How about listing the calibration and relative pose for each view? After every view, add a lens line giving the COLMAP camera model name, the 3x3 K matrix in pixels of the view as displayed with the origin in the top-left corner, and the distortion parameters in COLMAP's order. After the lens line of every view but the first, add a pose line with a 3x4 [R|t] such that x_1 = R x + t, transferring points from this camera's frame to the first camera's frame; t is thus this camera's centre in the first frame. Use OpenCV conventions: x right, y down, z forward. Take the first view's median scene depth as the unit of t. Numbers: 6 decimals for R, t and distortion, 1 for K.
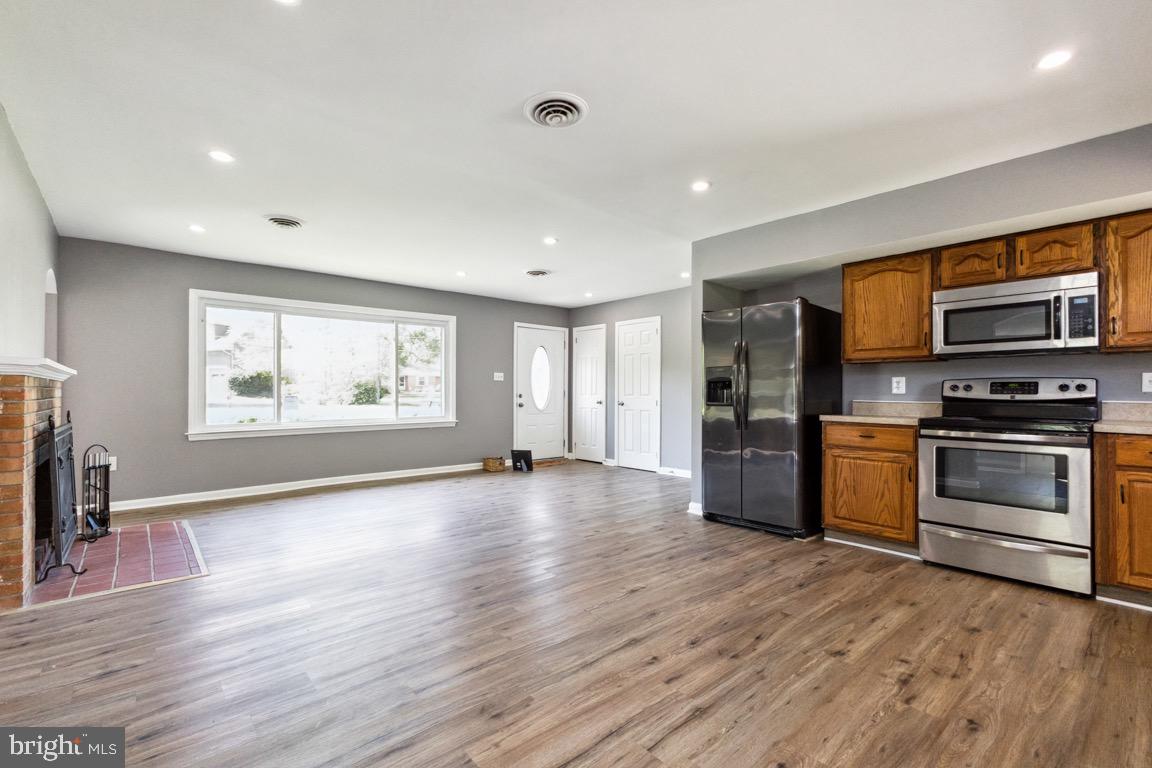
lens RADIAL K [[506.3, 0, 576.0], [0, 506.3, 384.0], [0, 0, 1]] dist [0.016532, 0.000152]
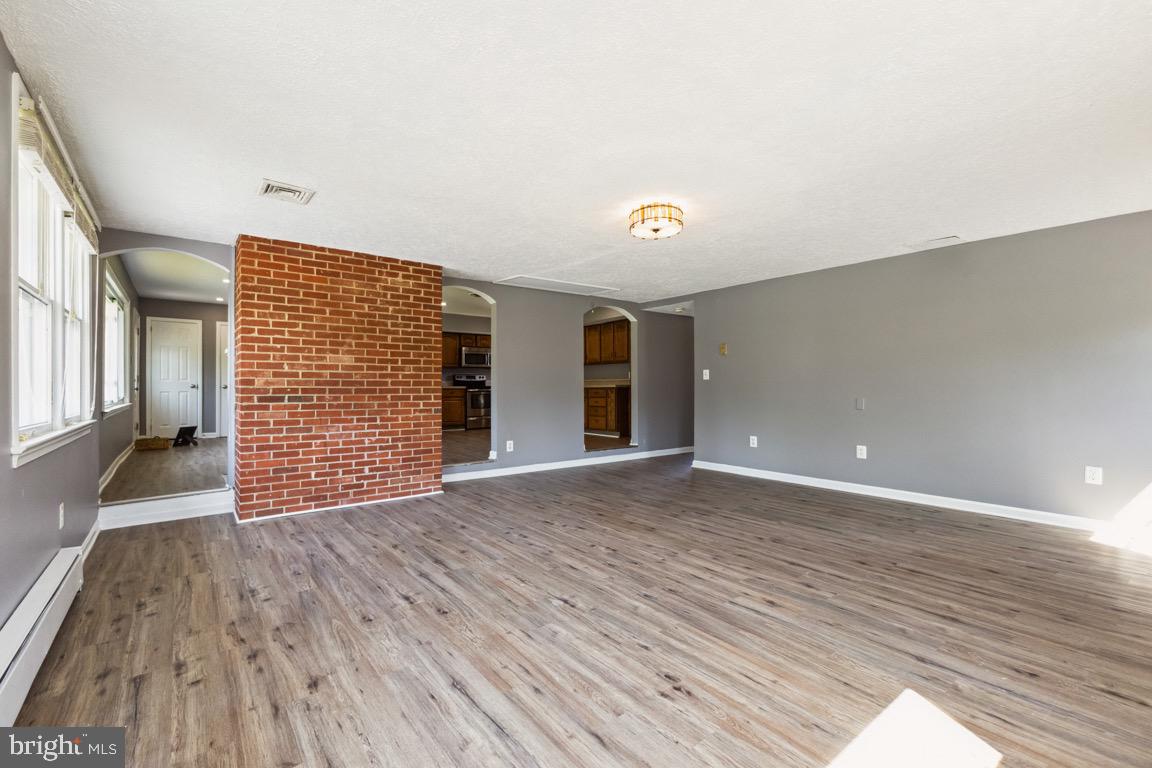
lens RADIAL K [[503.3, 0, 574.2], [0, 503.3, 378.0], [0, 0, 1]] dist [0.014458, -0.000300]
pose [[0.057321, 0.017163, 0.998208, -2.546695], [-0.011815, 0.999794, -0.016512, 0.060112], [-0.998286, -0.010847, 0.057512, 0.122412]]
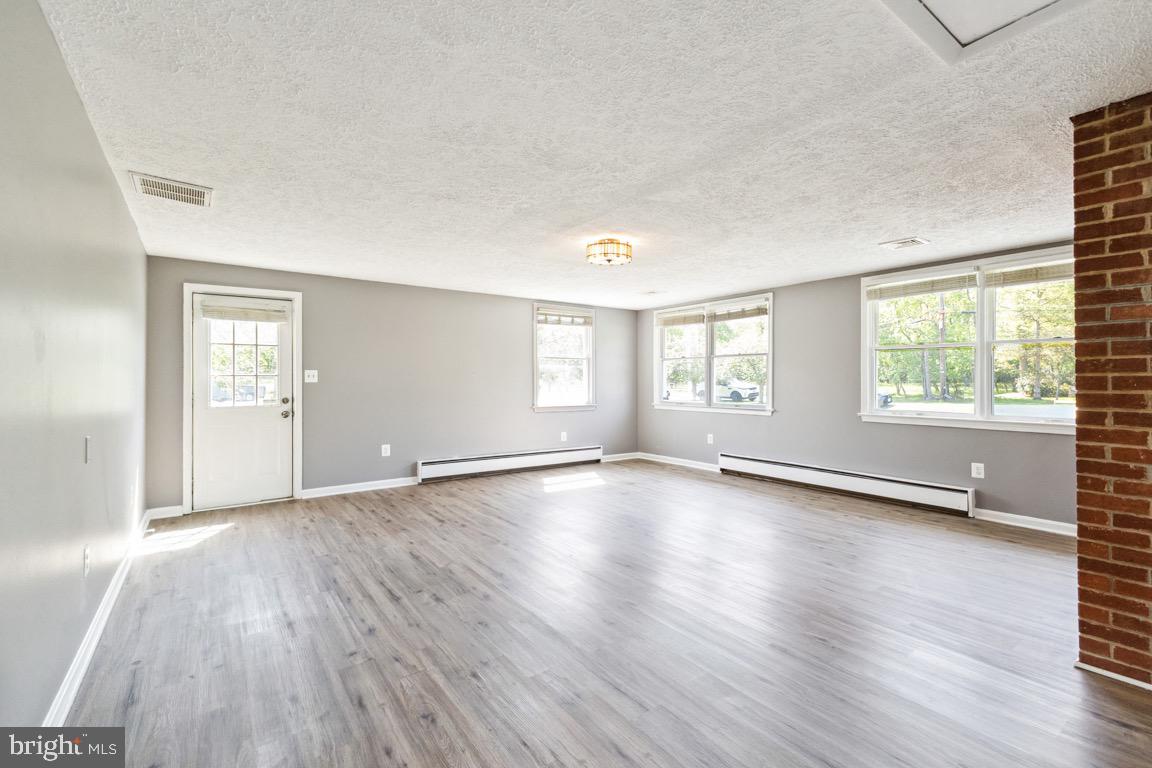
lens RADIAL K [[506.9, 0, 583.1], [0, 506.9, 378.8], [0, 0, 1]] dist [0.002429, 0.000207]
pose [[-0.080464, -0.002252, -0.996755, -0.285969], [0.014058, 0.999895, -0.003394, 0.020531], [0.996658, -0.014286, -0.080424, 0.046318]]
